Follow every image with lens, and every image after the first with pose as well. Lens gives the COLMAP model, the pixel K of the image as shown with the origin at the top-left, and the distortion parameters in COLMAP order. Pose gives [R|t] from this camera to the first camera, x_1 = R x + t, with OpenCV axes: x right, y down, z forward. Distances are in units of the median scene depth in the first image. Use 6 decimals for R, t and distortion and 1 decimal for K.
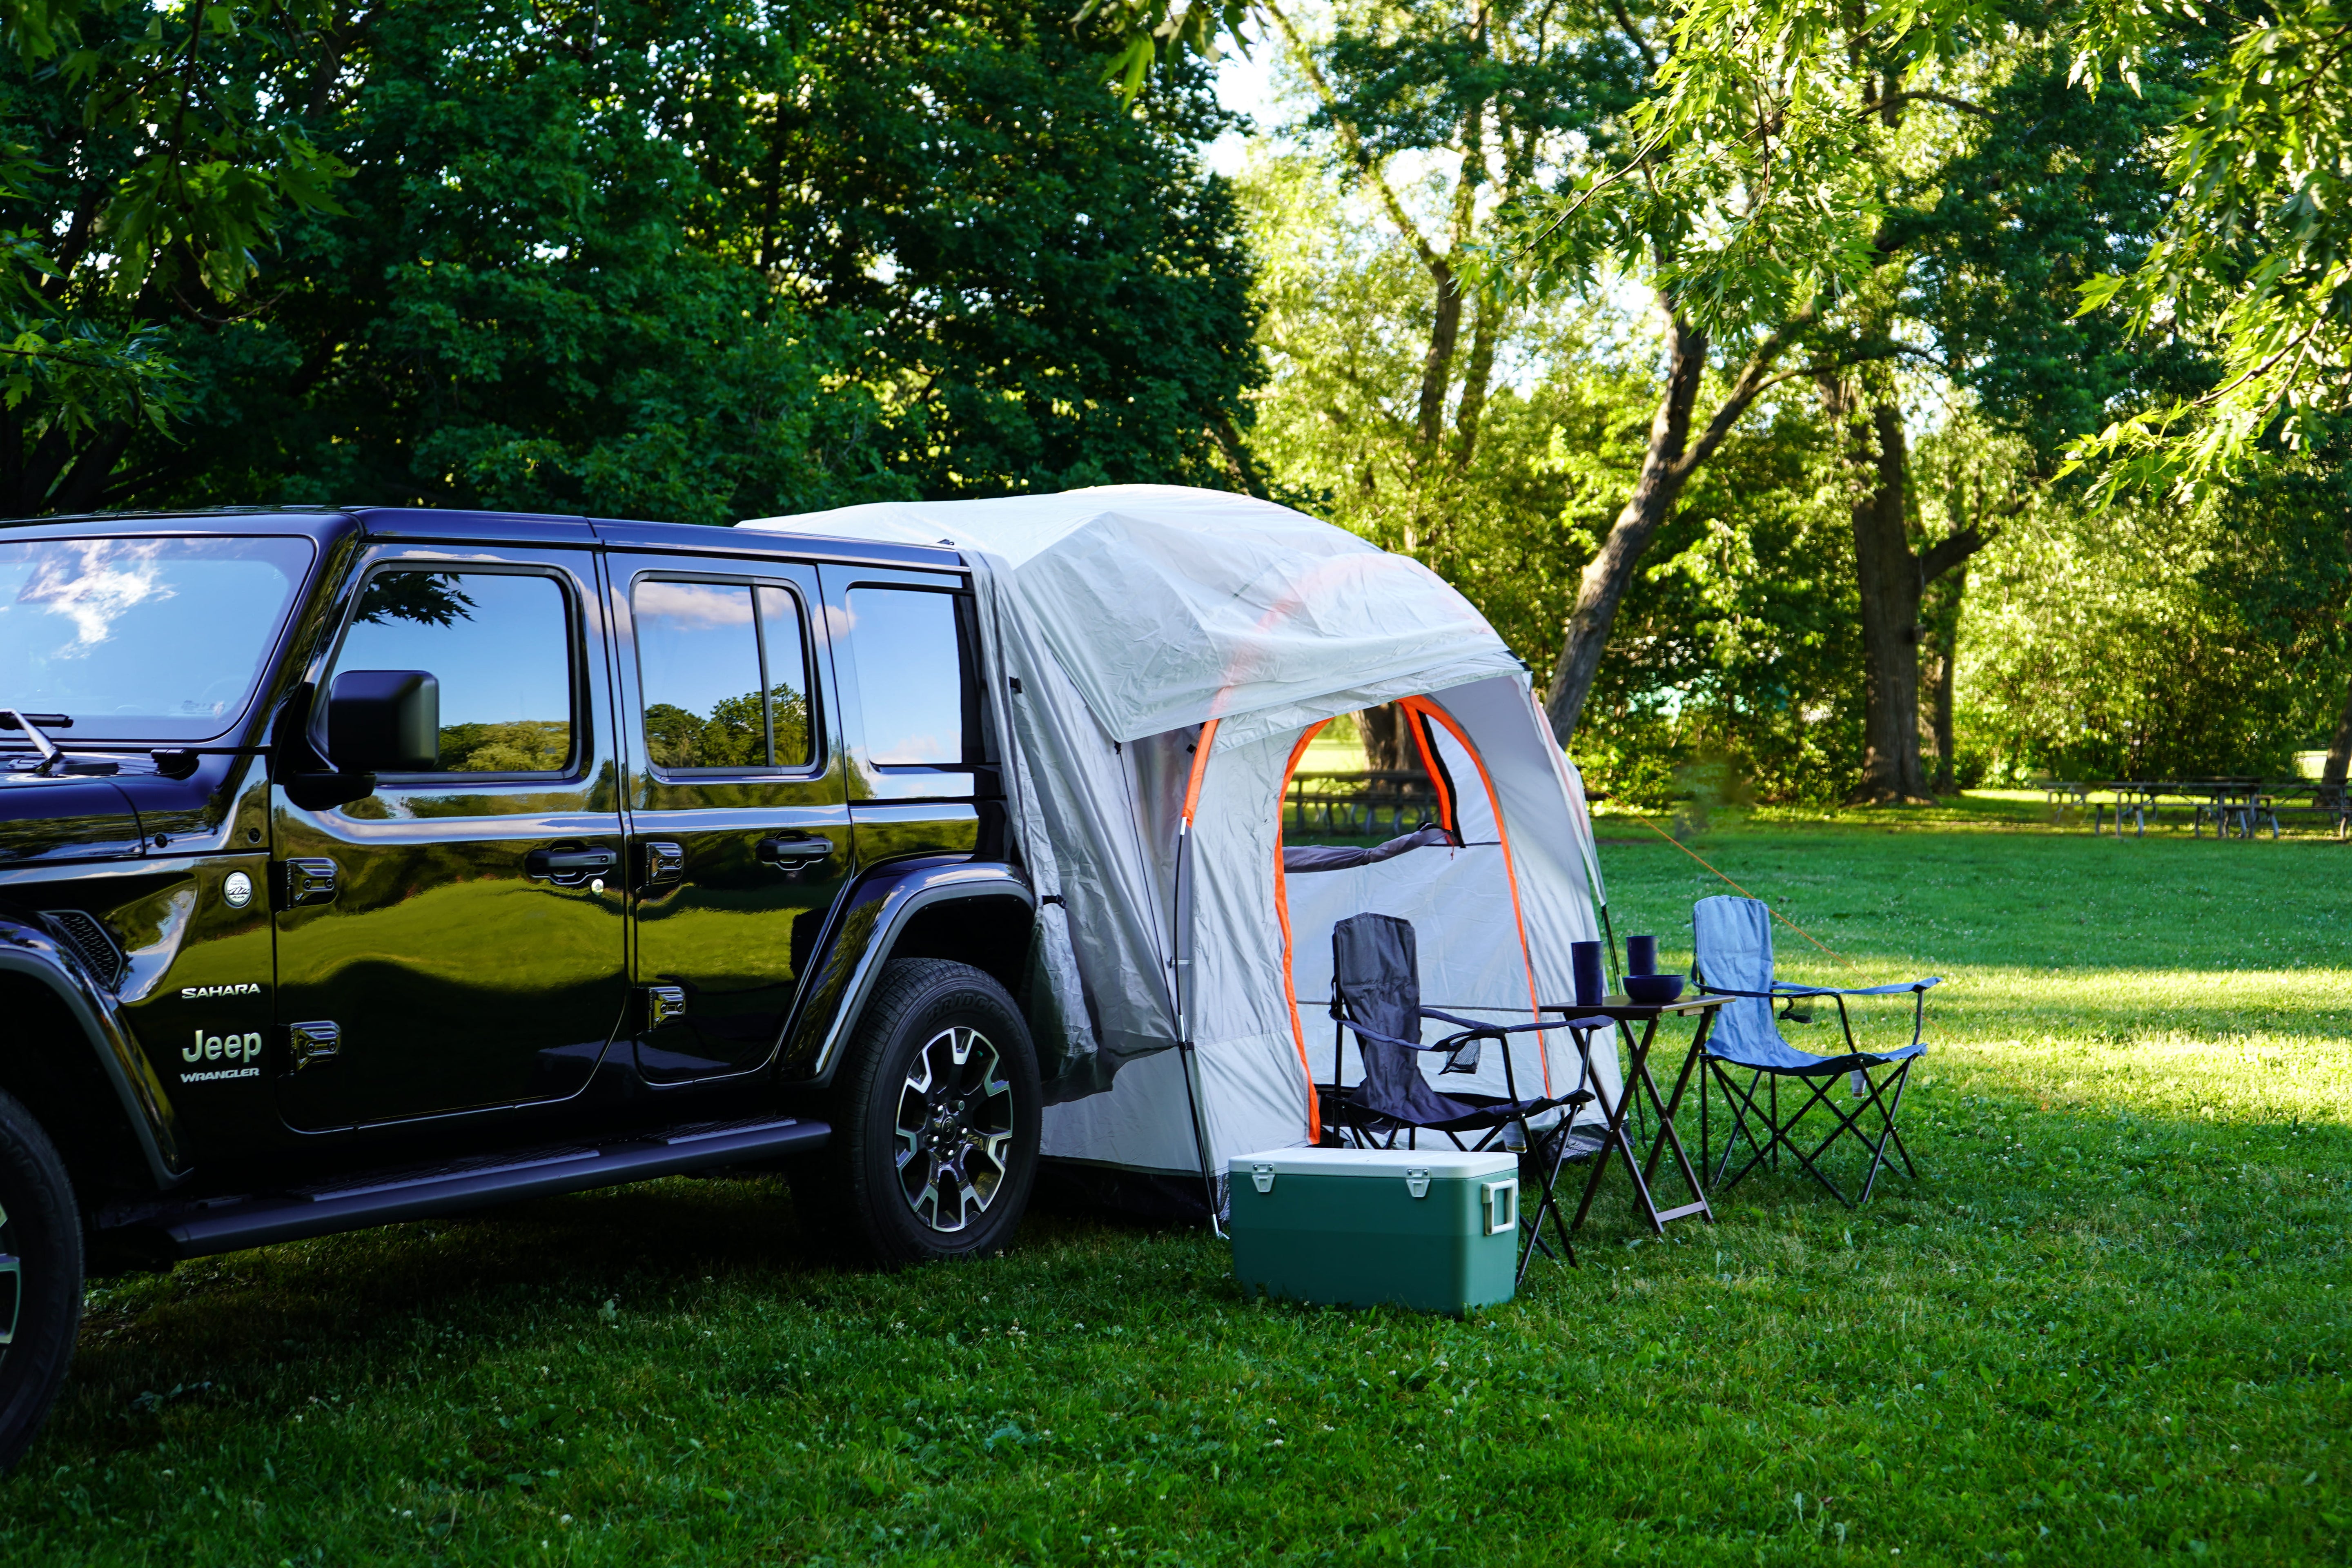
lens RADIAL K [[3423.1, 0, 1283.4], [0, 3423.1, 752.8], [0, 0, 1]] dist [-0.018210, 0.000000]
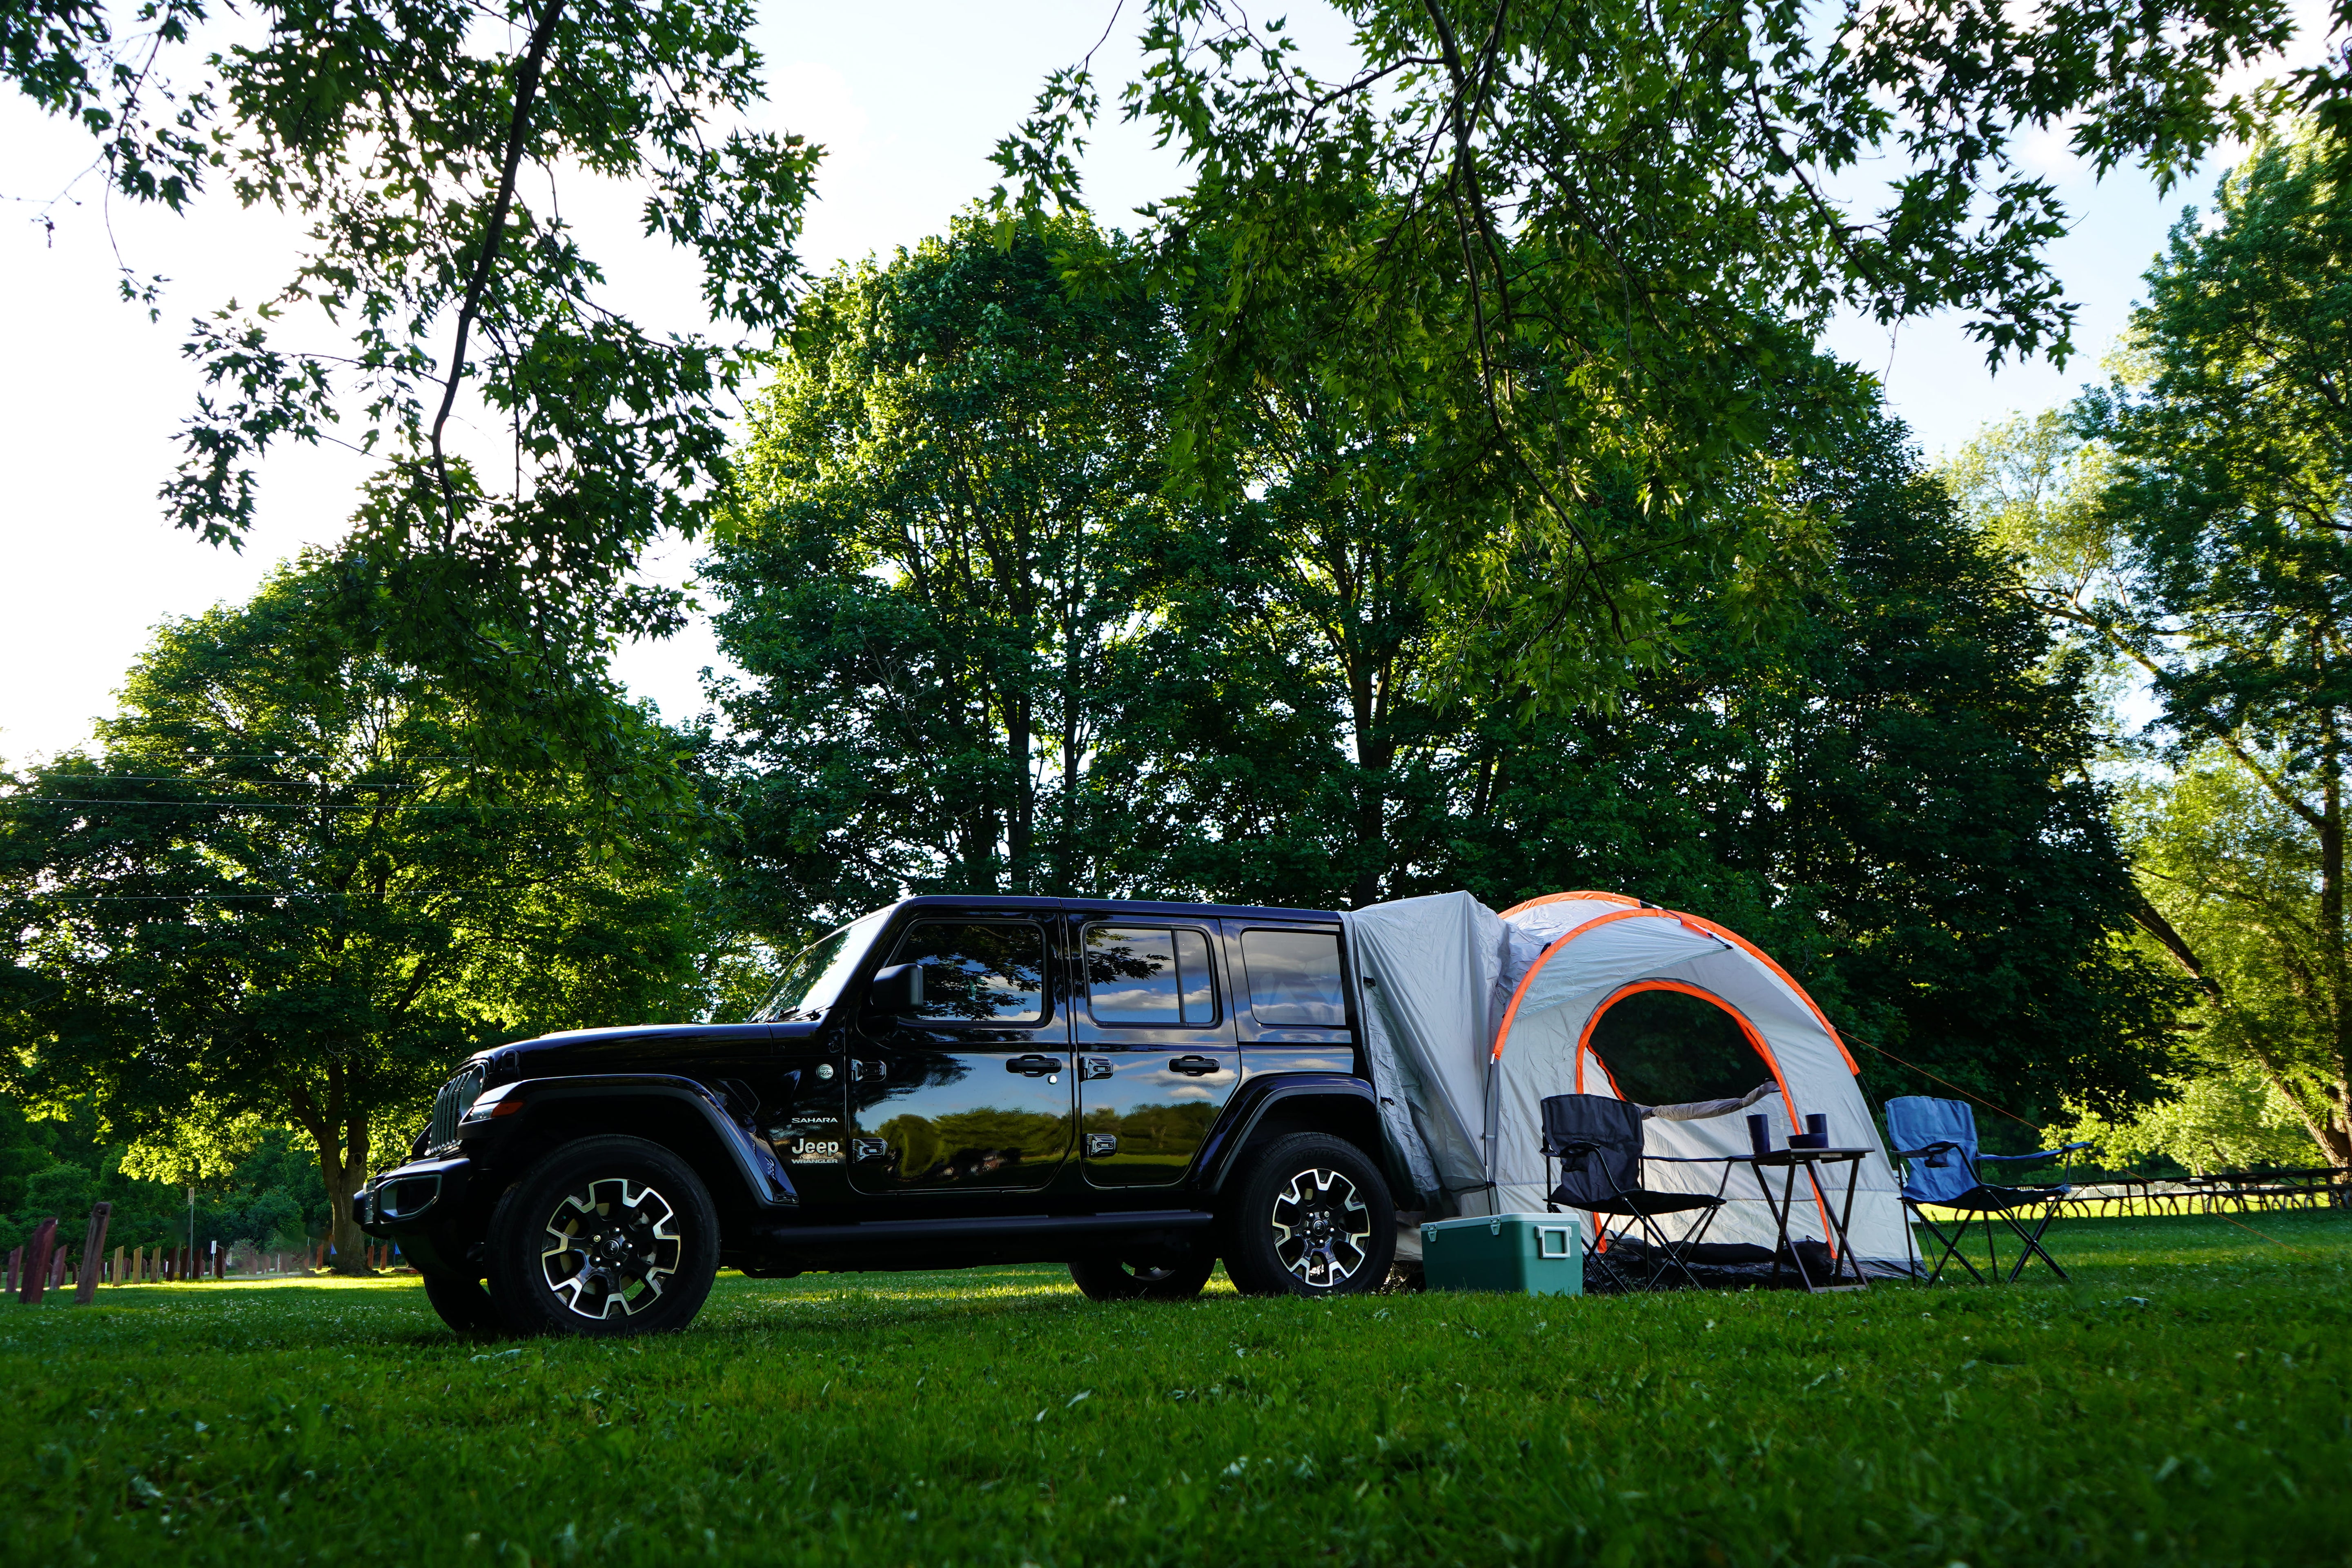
lens RADIAL K [[2069.7, 0, 1160.8], [0, 2069.7, 762.4], [0, 0, 1]] dist [-0.005247, 0.022181]
pose [[0.843185, -0.163407, -0.512189, 0.376198], [0.040864, 0.969414, -0.242007, 0.118040], [0.536069, 0.183126, 0.824072, 0.023627]]
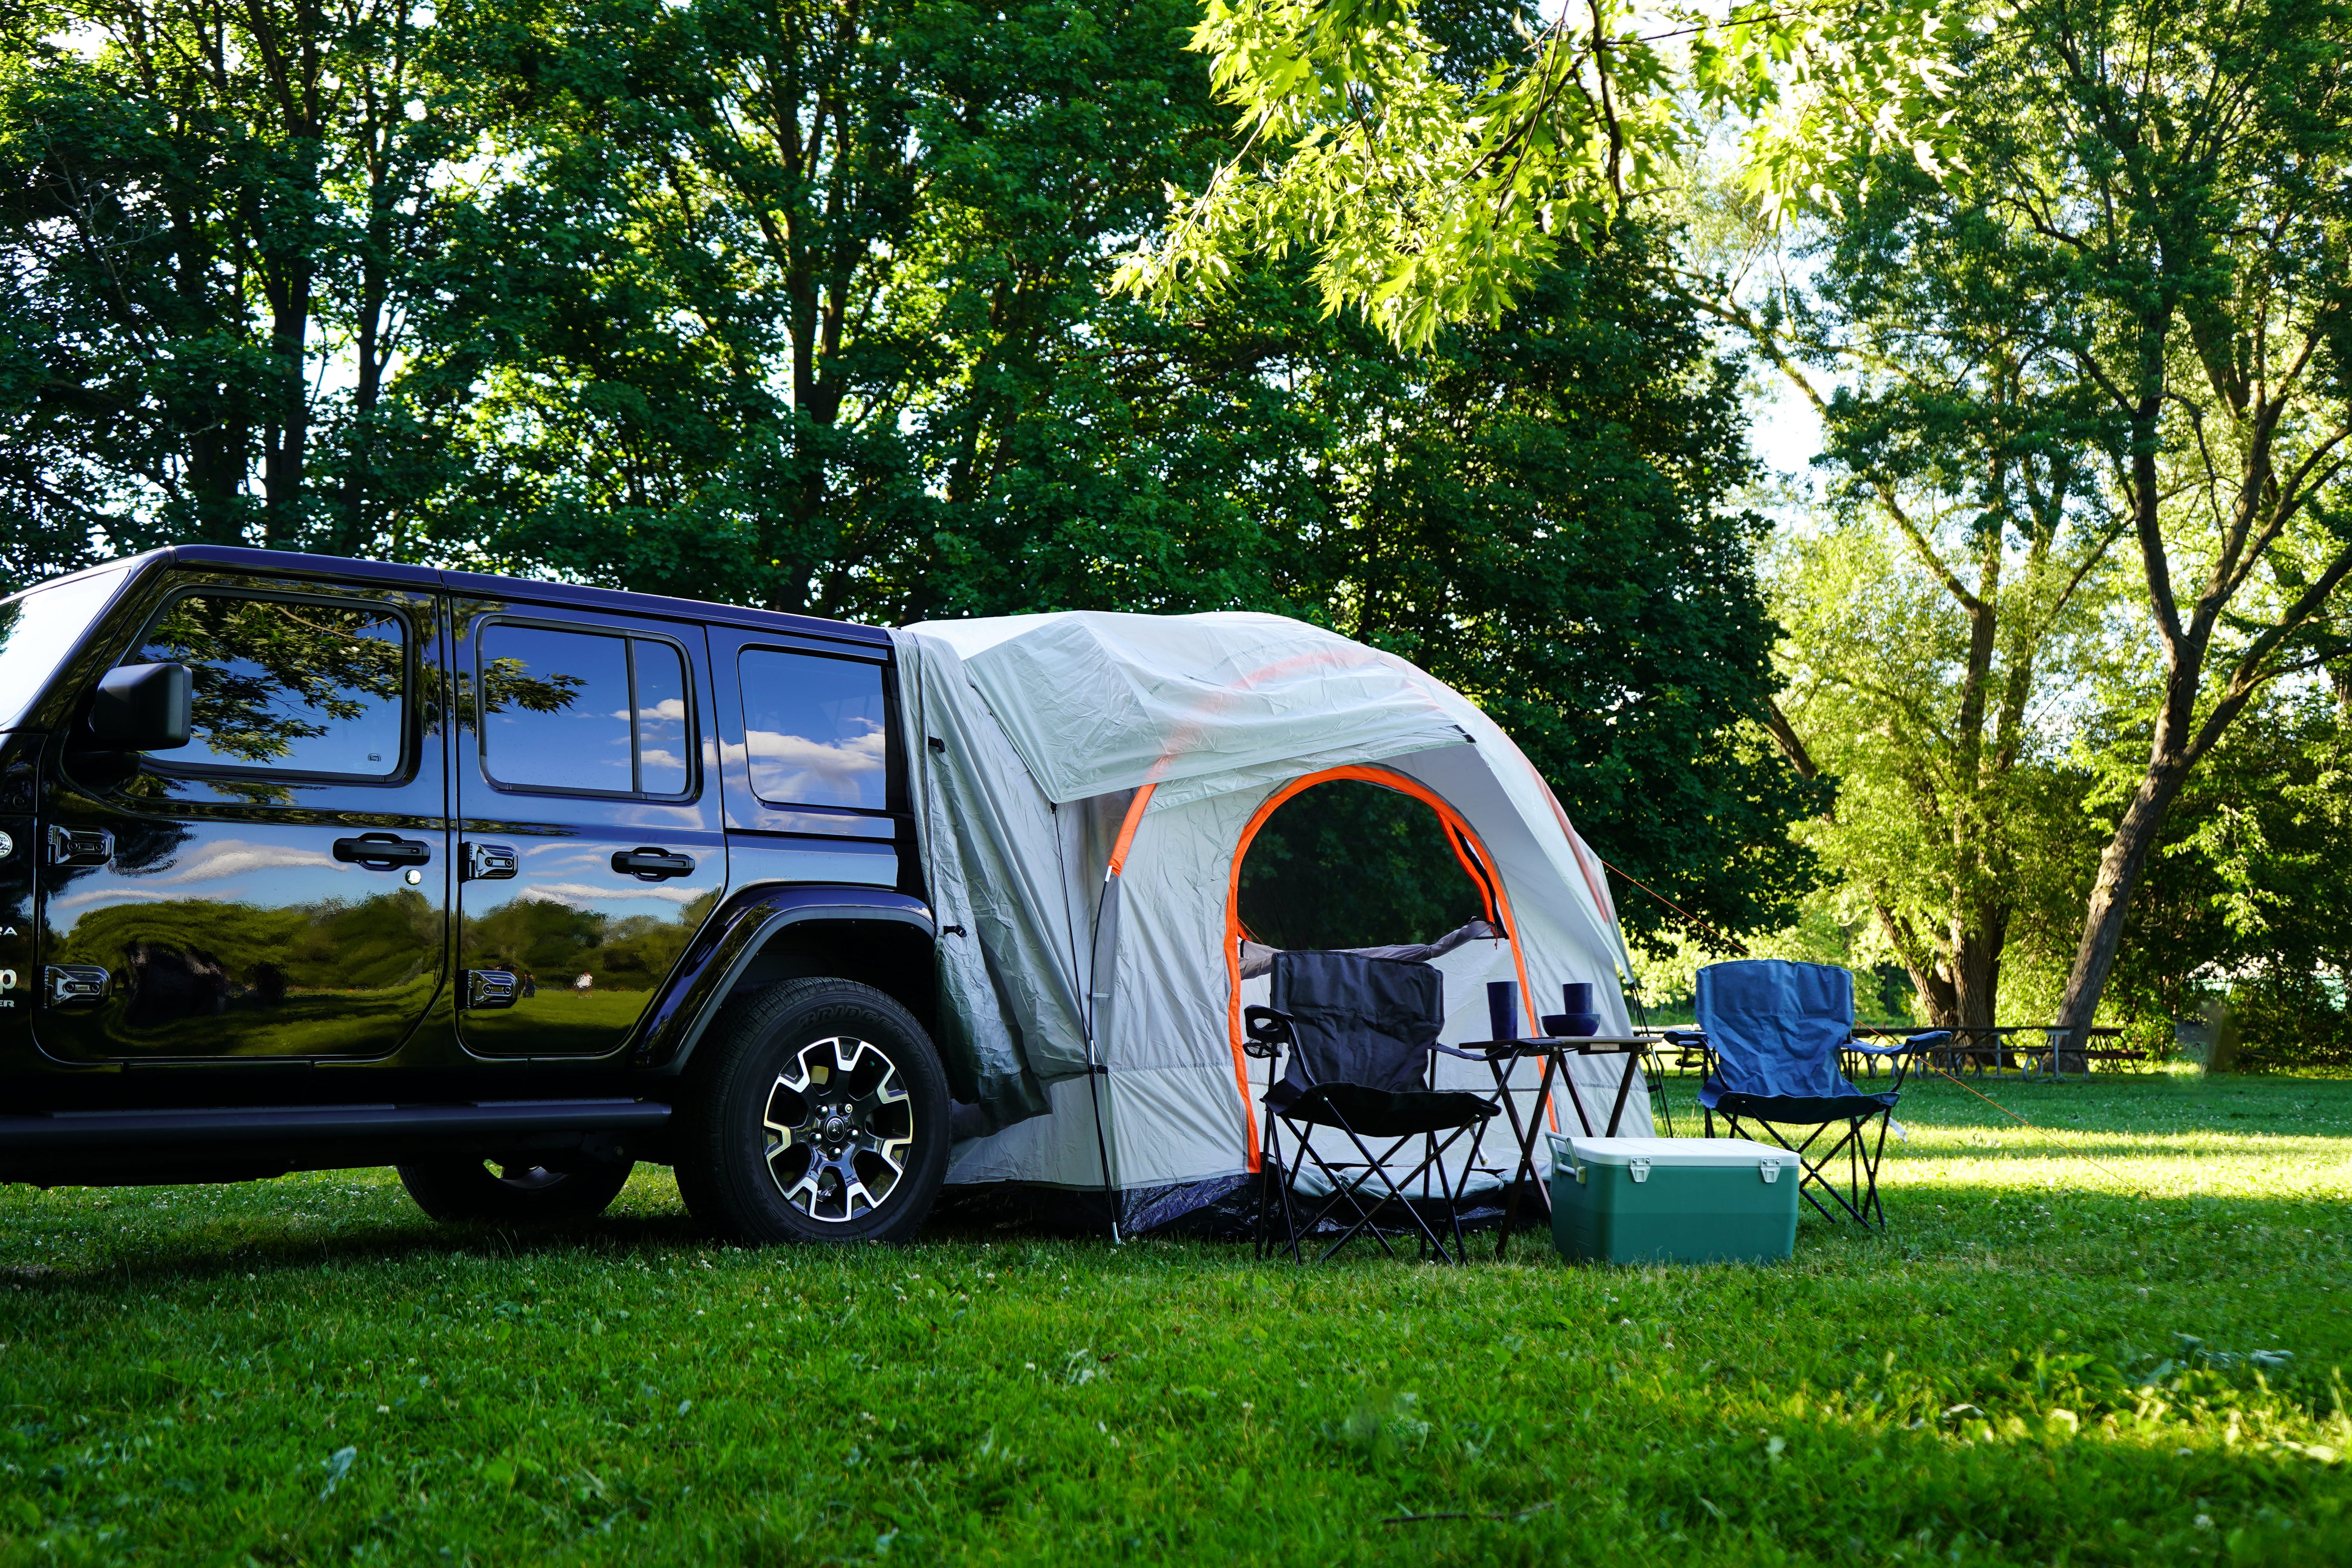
lens RADIAL K [[2734.0, 0, 1199.5], [0, 2734.0, 788.9], [0, 0, 1]] dist [0.009991, 0.000000]
pose [[0.957949, -0.037490, -0.284479, 0.243160], [0.007413, 0.994331, -0.106074, 0.084754], [0.286843, 0.099504, 0.952796, 0.155903]]
